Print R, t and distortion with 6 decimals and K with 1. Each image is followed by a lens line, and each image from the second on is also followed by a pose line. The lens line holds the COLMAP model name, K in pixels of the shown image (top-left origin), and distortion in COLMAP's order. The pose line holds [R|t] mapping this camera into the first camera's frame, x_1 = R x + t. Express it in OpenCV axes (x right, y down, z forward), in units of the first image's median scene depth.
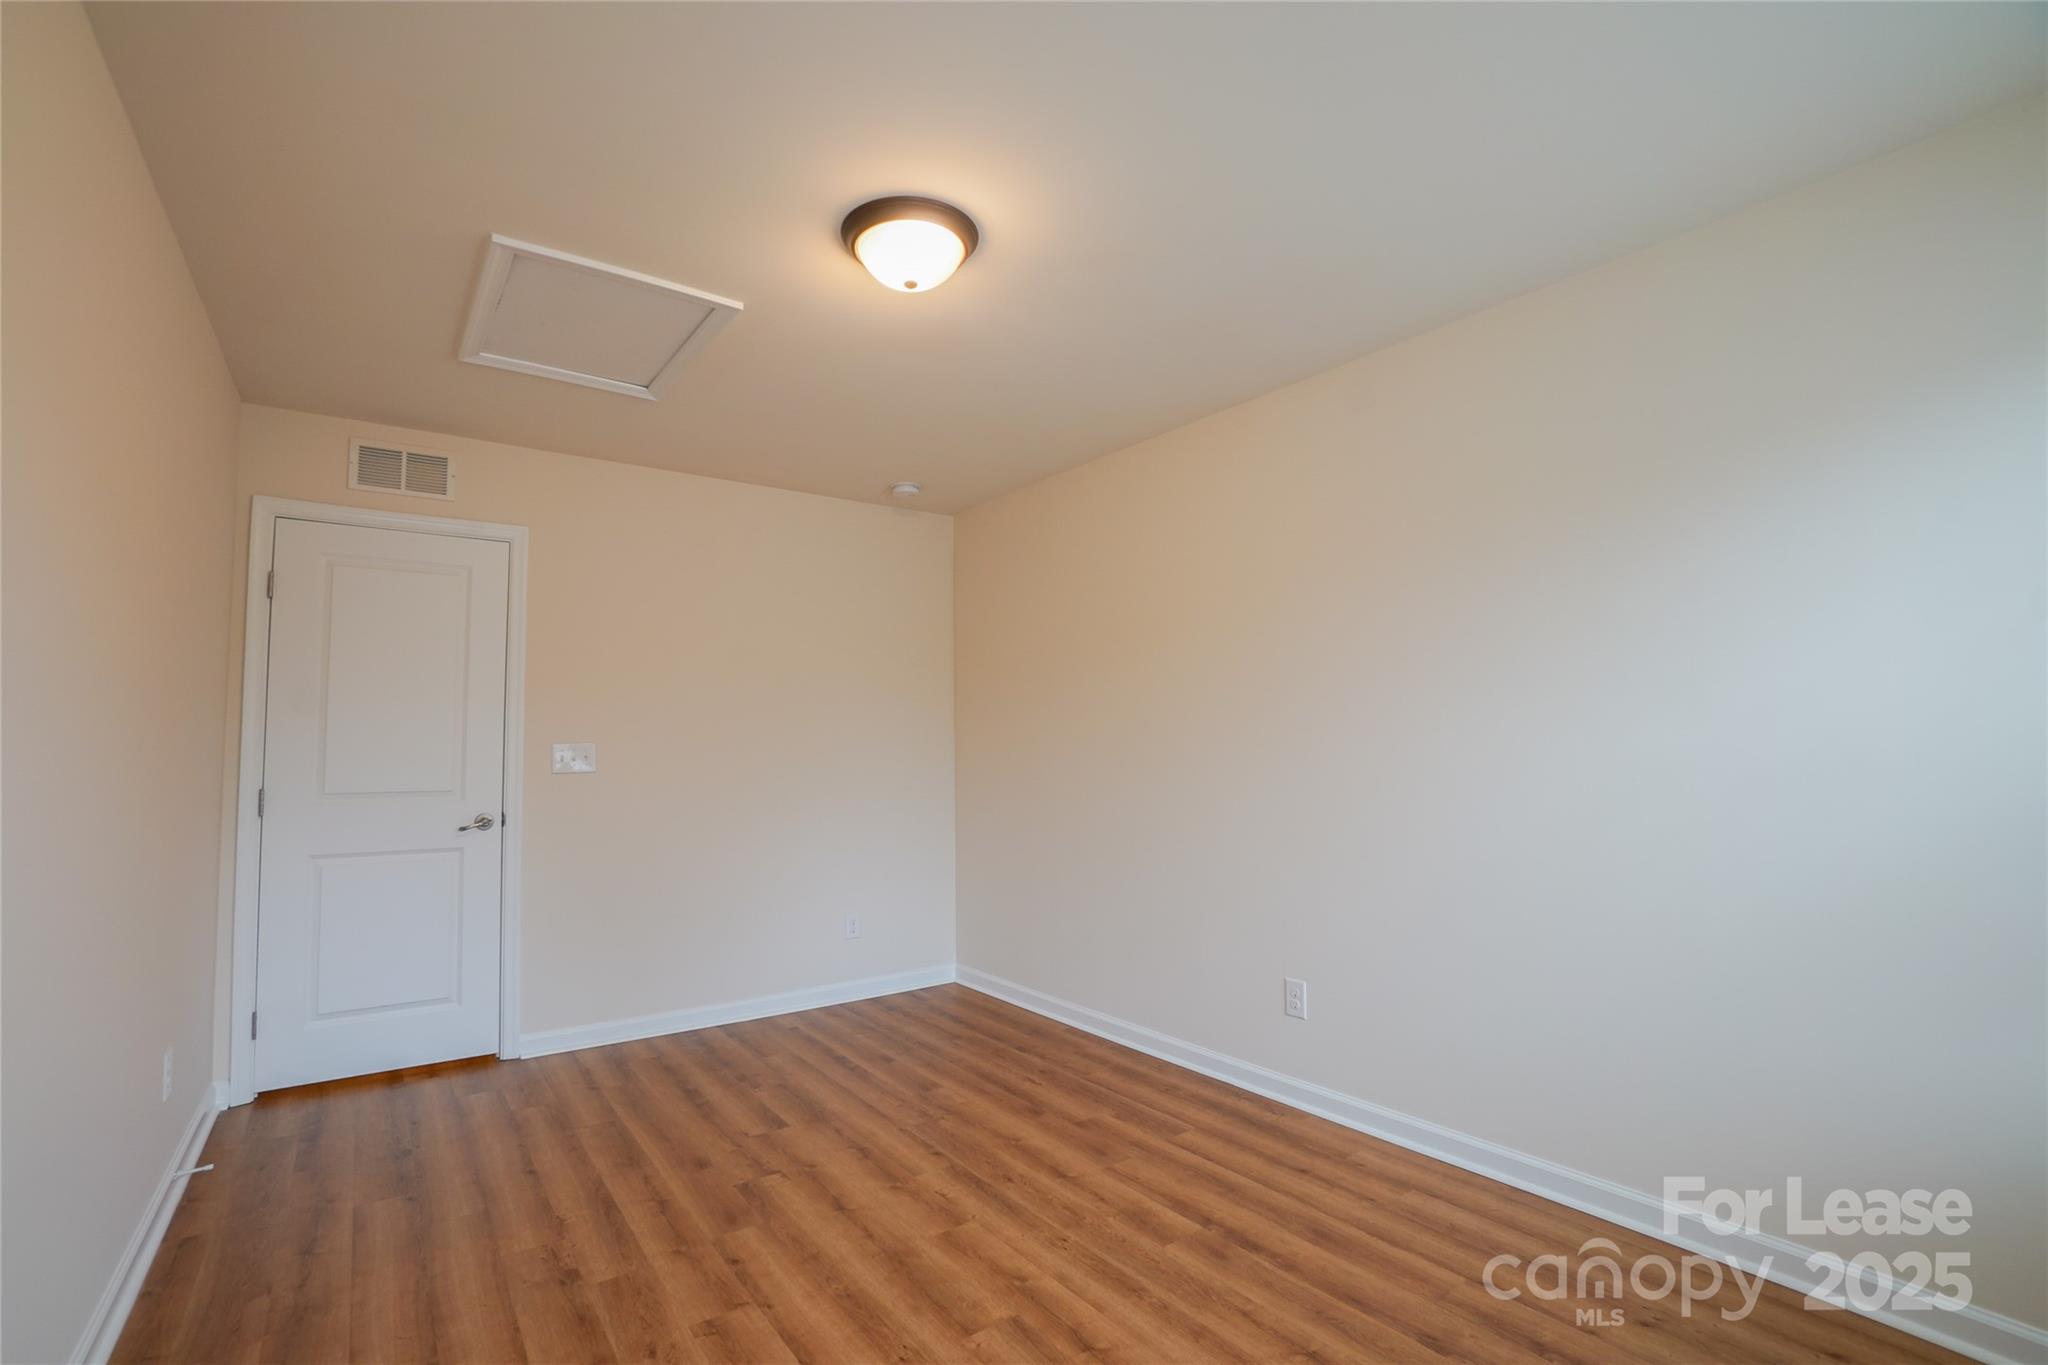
lens RADIAL K [[905.2, 0, 1008.1], [0, 905.2, 691.5], [0, 0, 1]] dist [-0.061379, 0.022529]
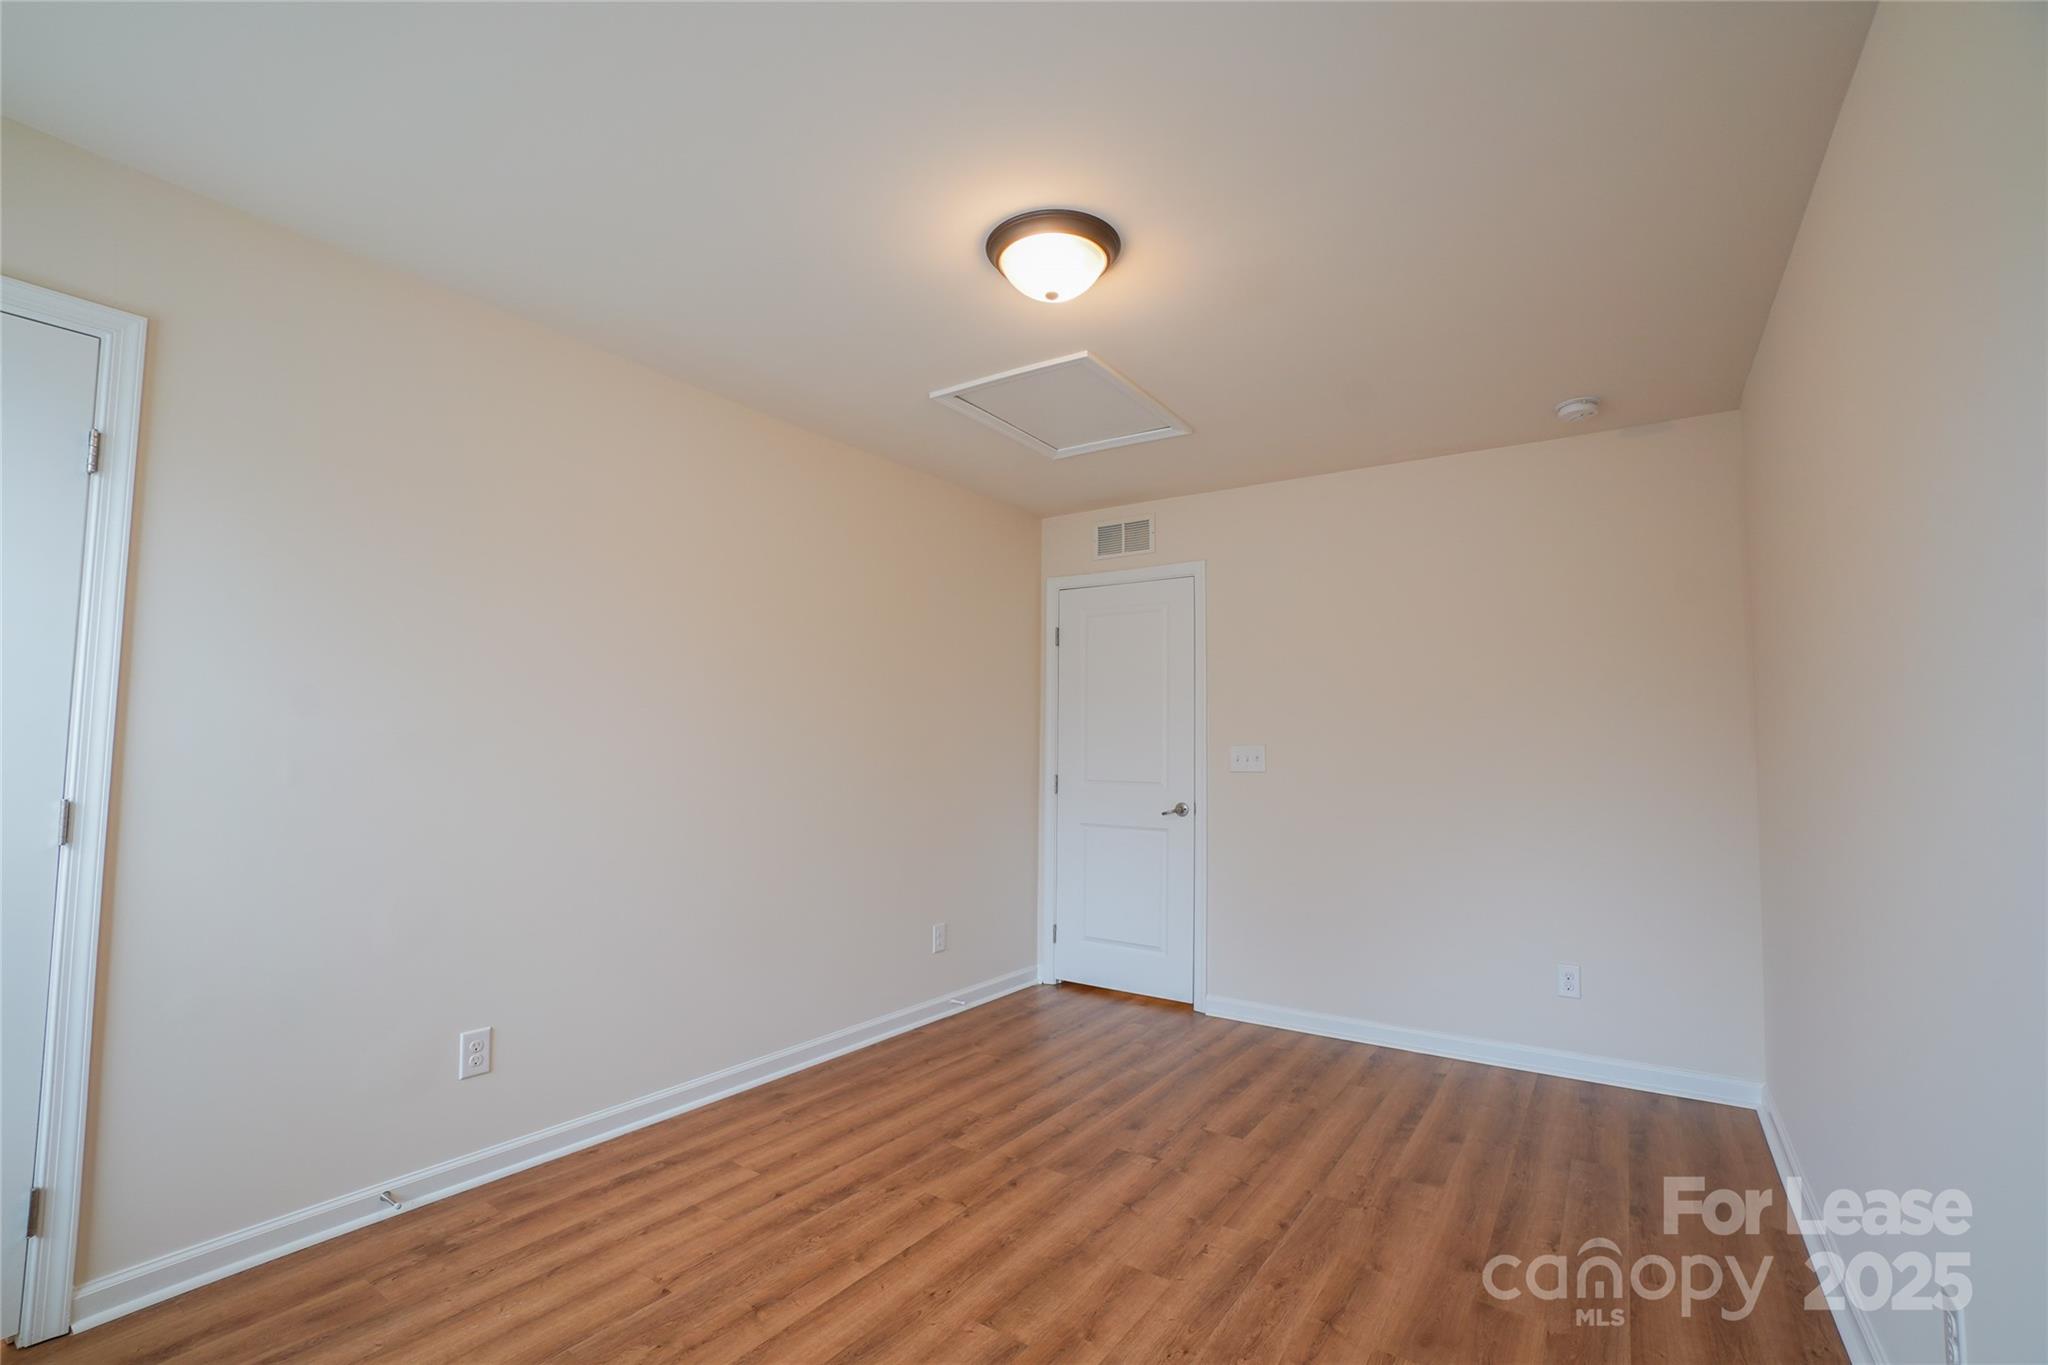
lens RADIAL K [[905.2, 0, 1008.1], [0, 905.2, 691.5], [0, 0, 1]] dist [-0.061379, 0.022529]
pose [[0.328899, -0.048995, -0.943093, 0.576133], [0.044733, 0.998341, -0.036265, 0.022224], [0.943305, -0.030260, 0.330545, 0.424916]]
